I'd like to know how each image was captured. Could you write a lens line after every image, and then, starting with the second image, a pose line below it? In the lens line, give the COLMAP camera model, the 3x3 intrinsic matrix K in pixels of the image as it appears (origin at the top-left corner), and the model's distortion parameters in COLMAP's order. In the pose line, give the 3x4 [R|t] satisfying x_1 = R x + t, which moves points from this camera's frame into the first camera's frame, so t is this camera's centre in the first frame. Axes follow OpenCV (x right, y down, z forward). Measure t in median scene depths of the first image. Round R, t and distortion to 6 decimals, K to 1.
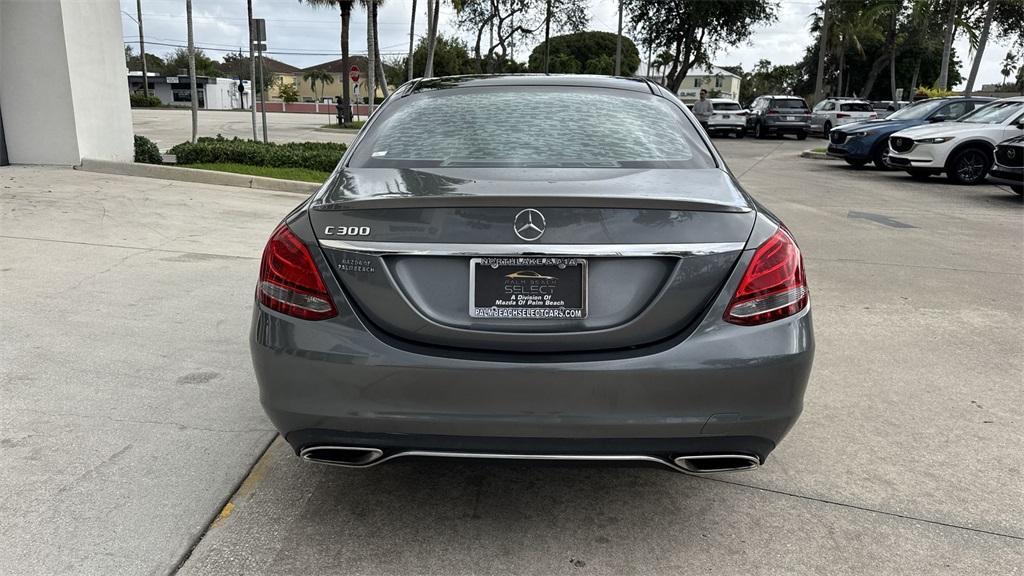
lens RADIAL K [[714.4, 0, 509.7], [0, 714.4, 288.8], [0, 0, 1]] dist [0.060759, -0.076303]
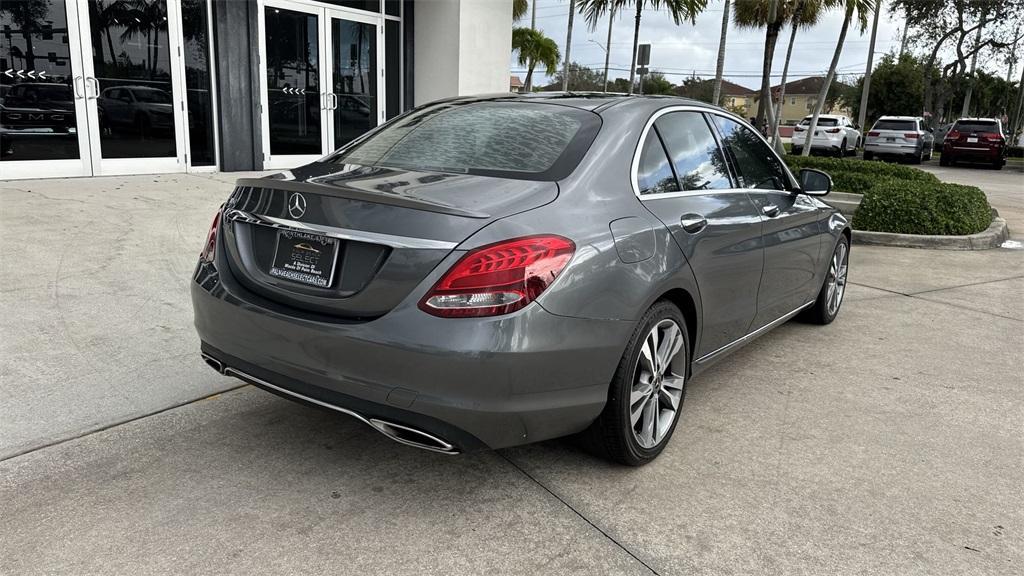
lens RADIAL K [[714.4, 0, 511.2], [0, 714.4, 295.8], [0, 0, 1]] dist [0.060759, -0.076303]
pose [[0.826707, 0.154434, -0.541022, 0.123882], [-0.164763, 0.985887, 0.029654, -0.003879], [0.537967, 0.064625, 0.840485, 0.017397]]
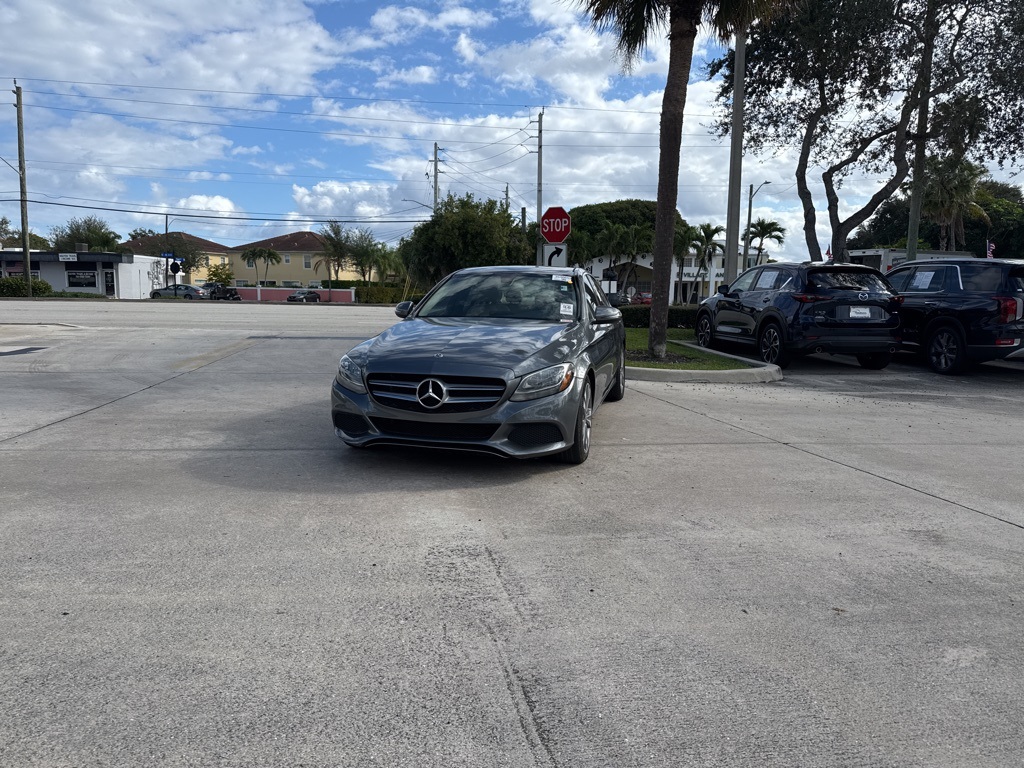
lens RADIAL K [[714.7, 0, 507.7], [0, 714.7, 379.6], [0, 0, 1]] dist [0.050472, -0.062277]
pose [[0.991302, -0.017560, 0.130428, -0.690563], [0.033558, 0.992025, -0.121493, -0.362162], [-0.127255, 0.124813, 0.983986, 1.368347]]
